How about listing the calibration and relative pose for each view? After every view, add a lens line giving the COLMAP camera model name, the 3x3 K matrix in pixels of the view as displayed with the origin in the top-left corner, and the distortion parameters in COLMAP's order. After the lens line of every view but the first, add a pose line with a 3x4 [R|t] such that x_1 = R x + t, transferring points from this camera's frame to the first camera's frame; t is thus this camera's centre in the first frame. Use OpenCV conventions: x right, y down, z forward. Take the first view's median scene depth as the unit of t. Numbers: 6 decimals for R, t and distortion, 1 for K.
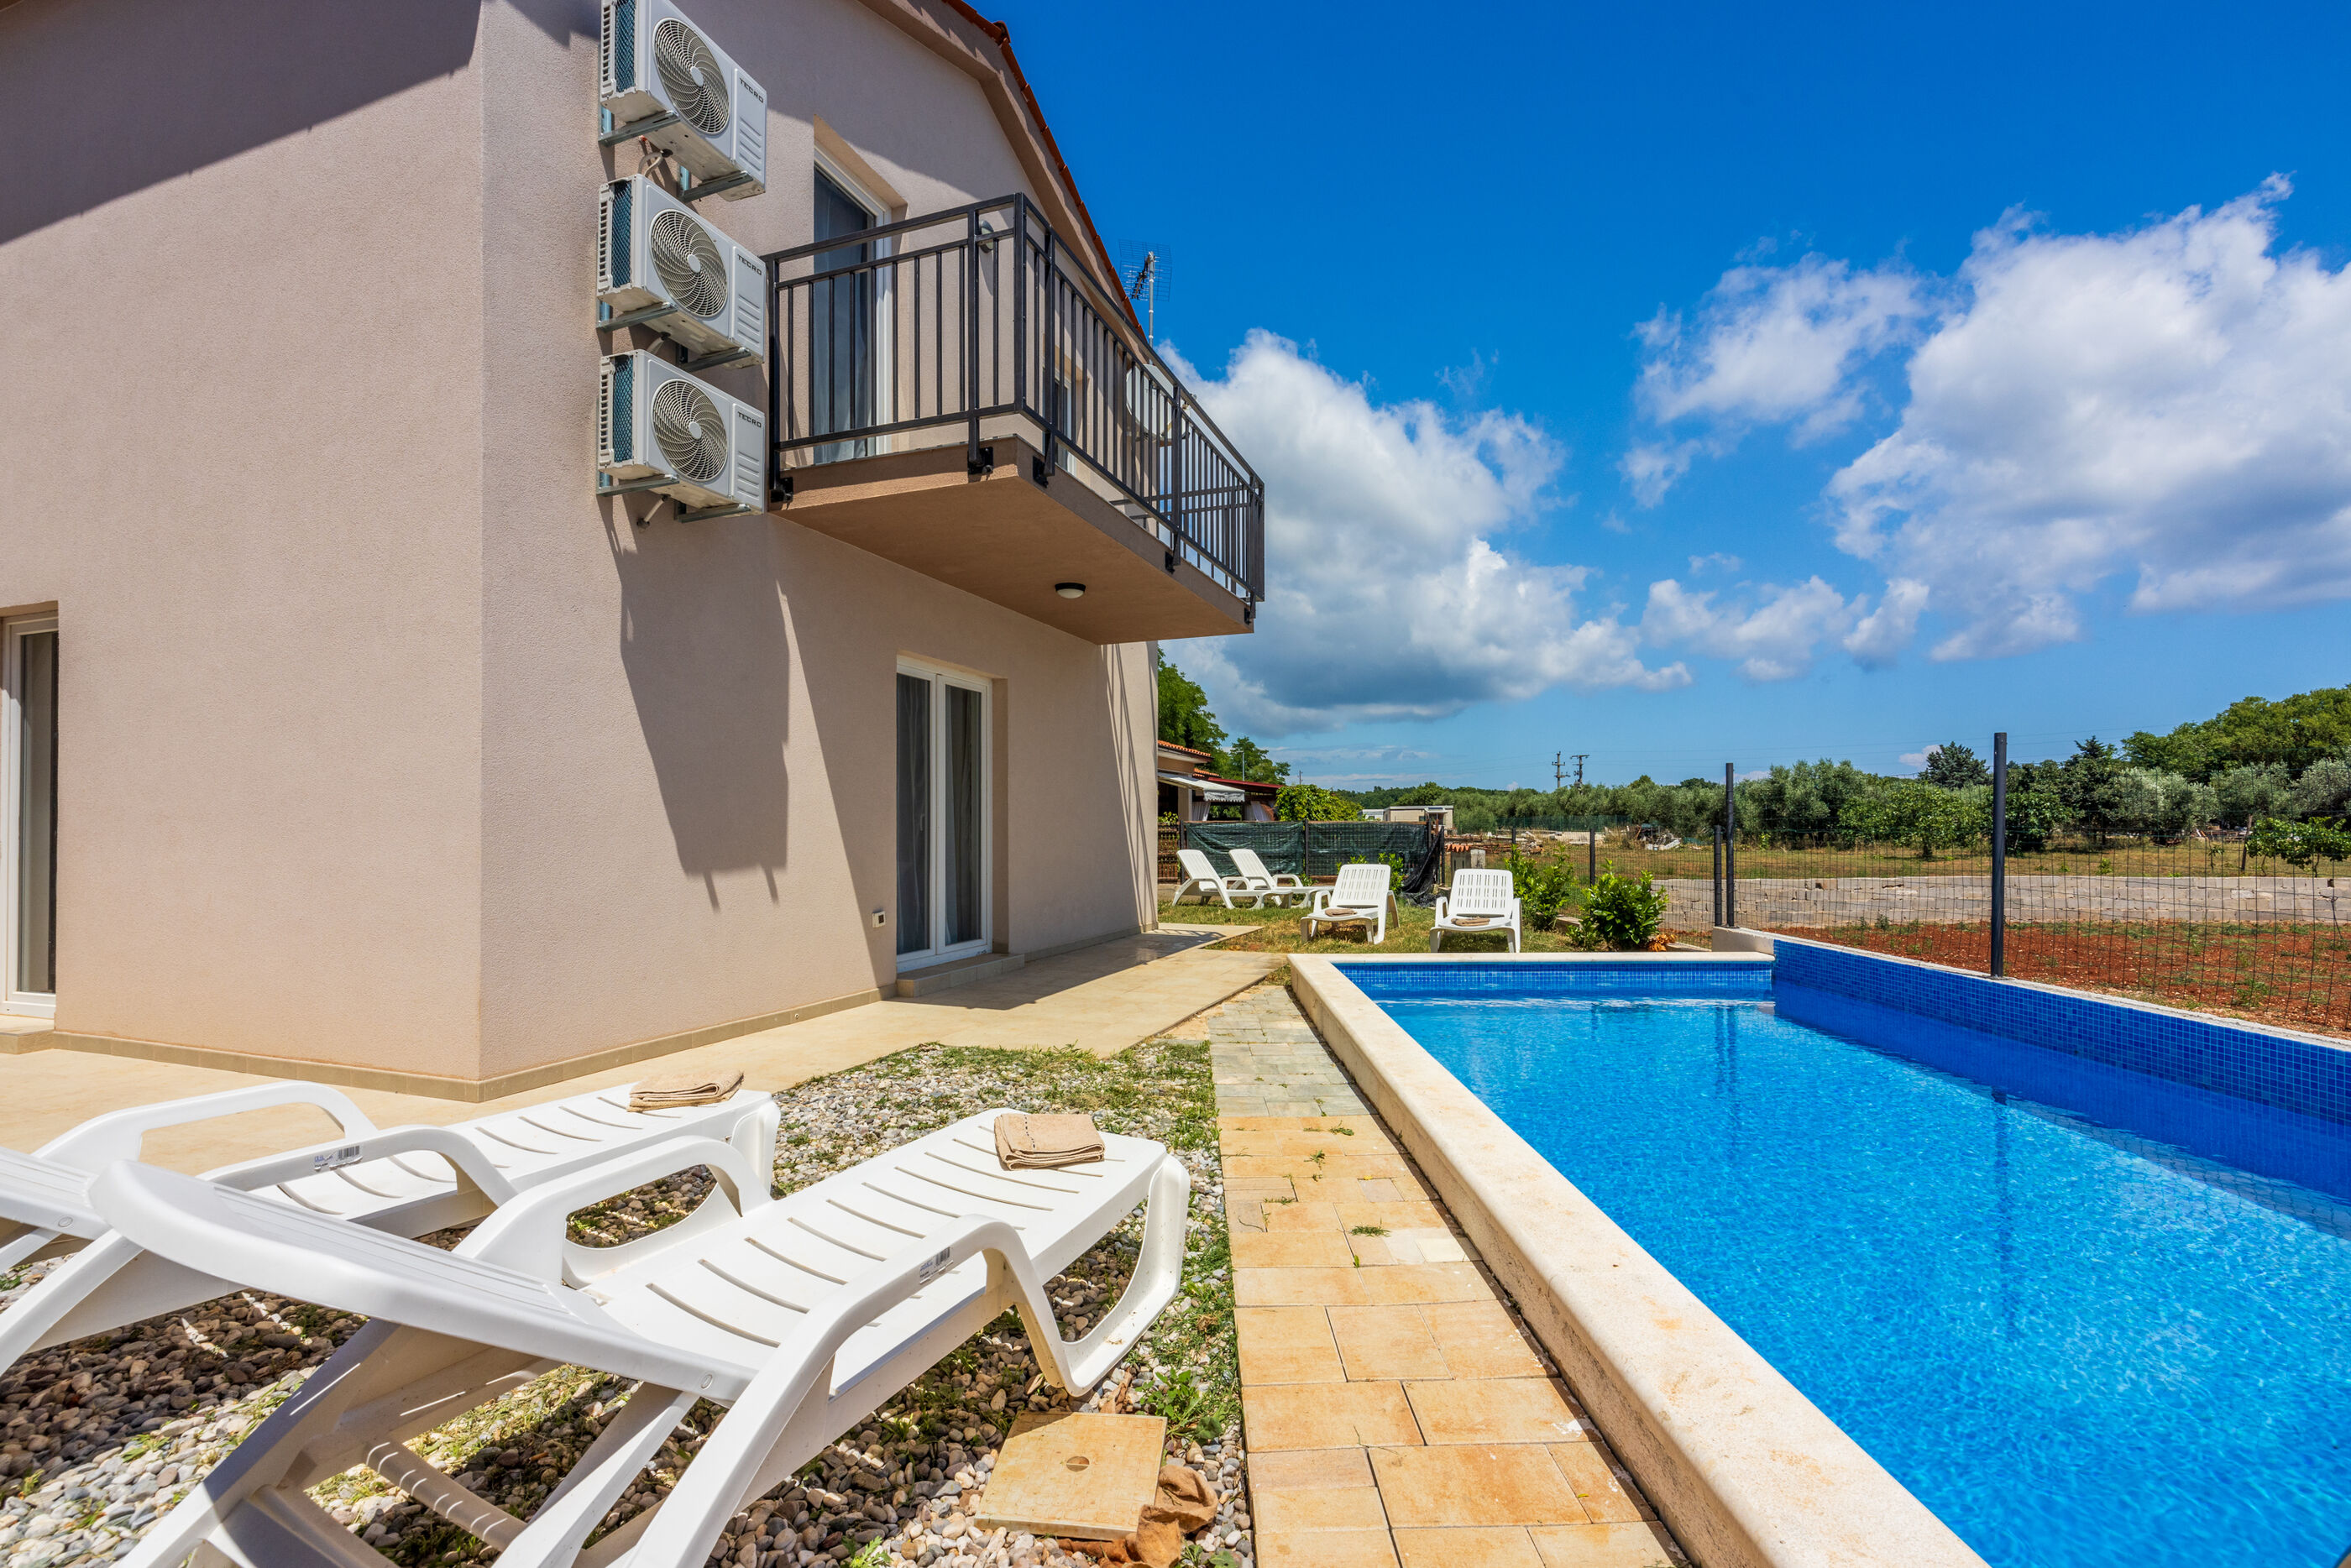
lens RADIAL K [[1029.2, 0, 1184.3], [0, 1029.2, 819.0], [0, 0, 1]] dist [0.000985, 0.000772]
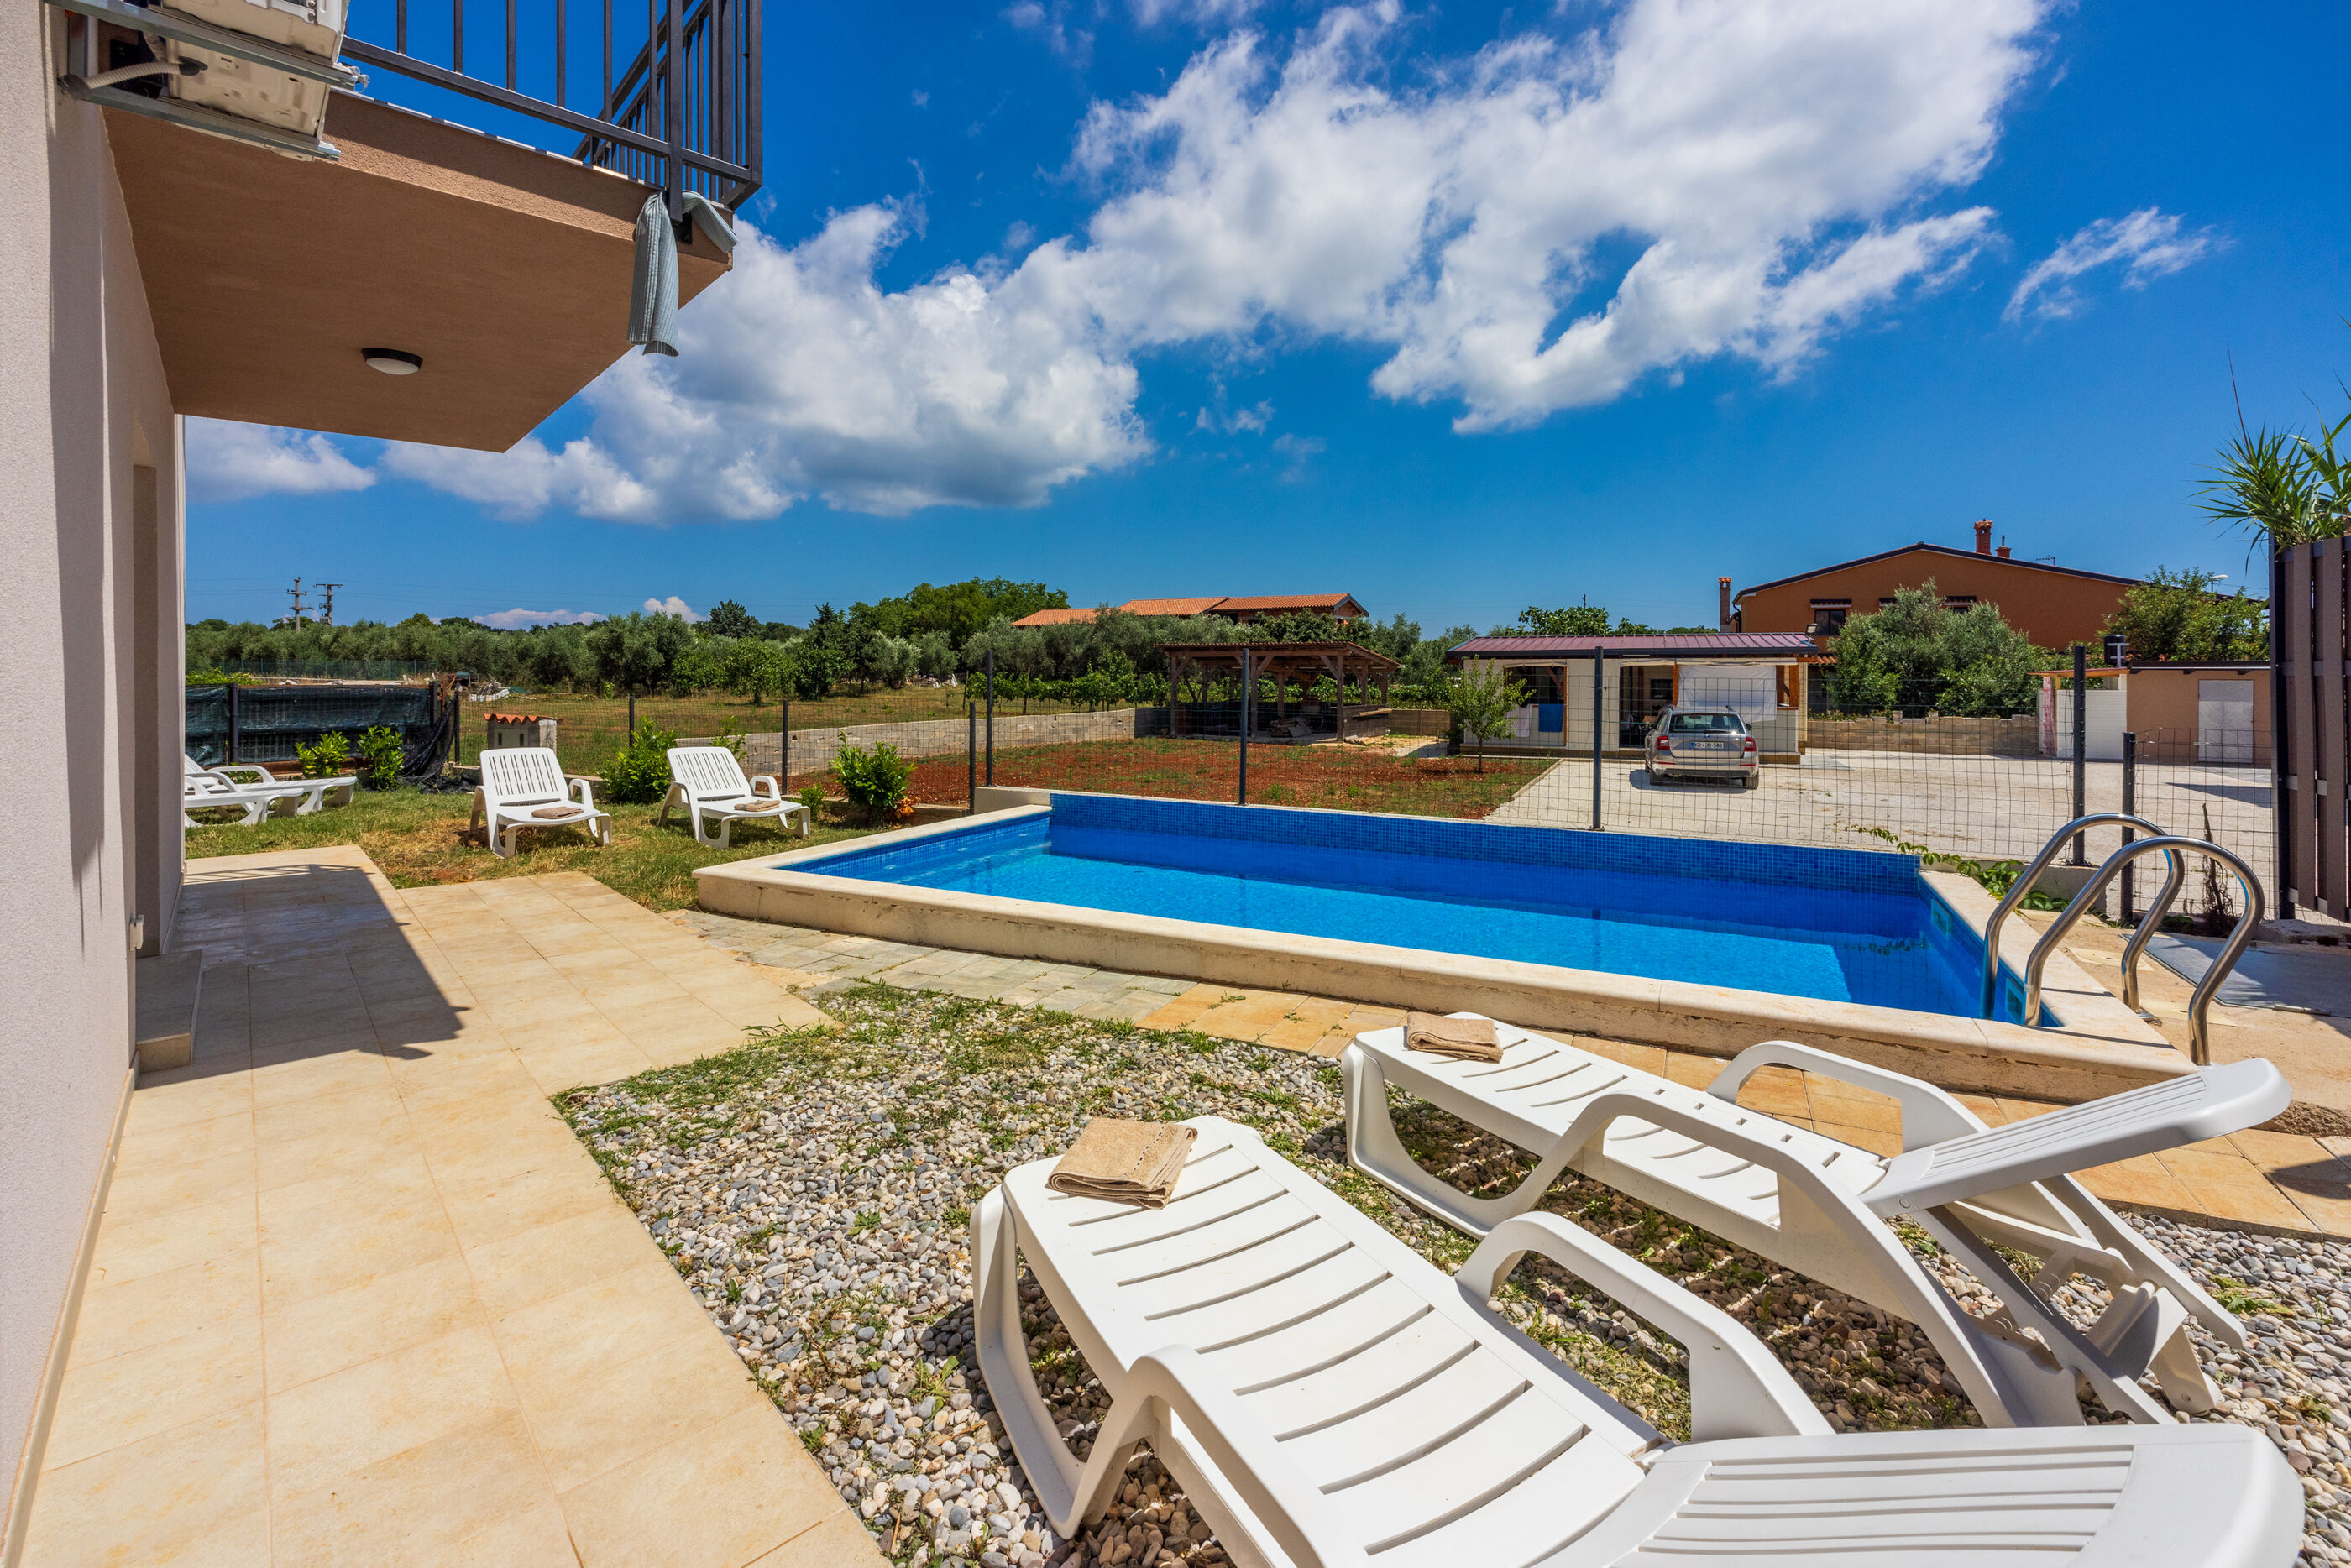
lens RADIAL K [[1035.6, 0, 1168.6], [0, 1035.6, 741.4], [0, 0, 1]] dist [-0.001464, 0.000337]
pose [[0.450341, -0.058818, 0.890917, -0.084953], [-0.008639, 0.997494, 0.070221, -0.003646], [-0.892815, -0.039320, 0.448704, 0.049962]]
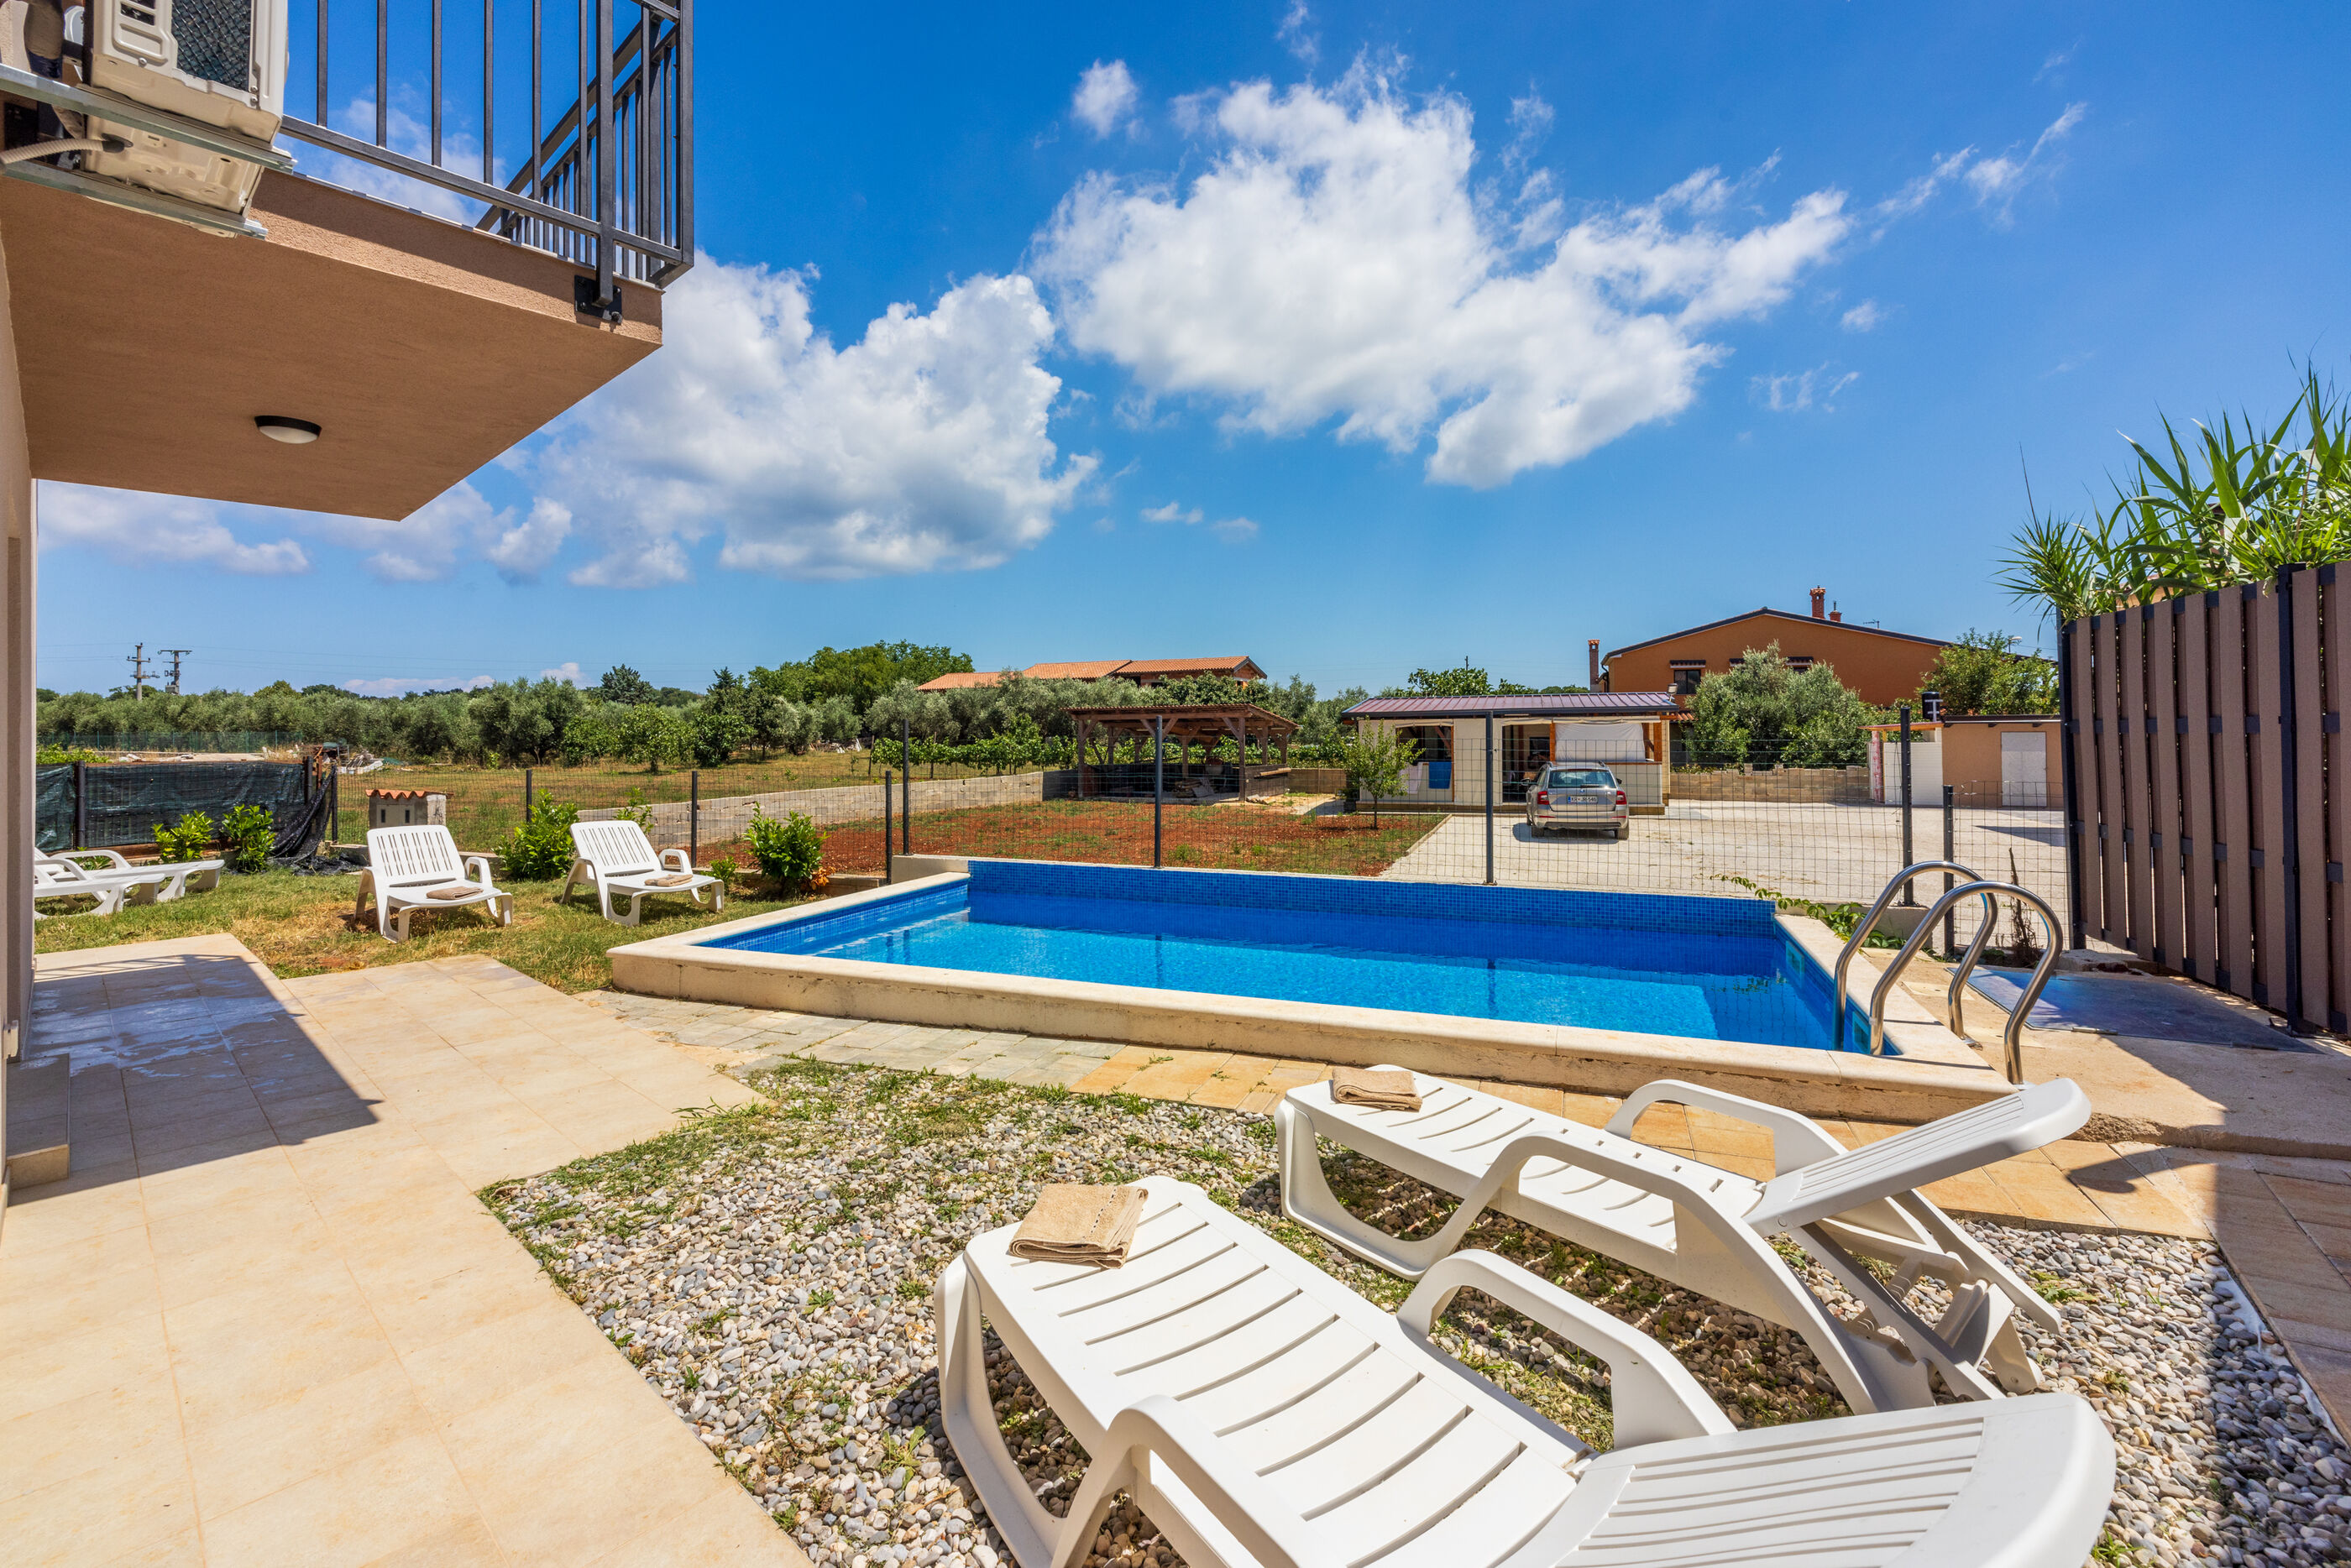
lens RADIAL K [[1028.6, 0, 1175.5], [0, 1028.6, 784.0], [0, 0, 1]] dist [-0.000259, 0.000172]
pose [[0.352351, -0.050745, 0.934491, -0.100768], [-0.002562, 0.998473, 0.055185, -0.009719], [-0.935864, -0.021839, 0.351683, 0.057629]]
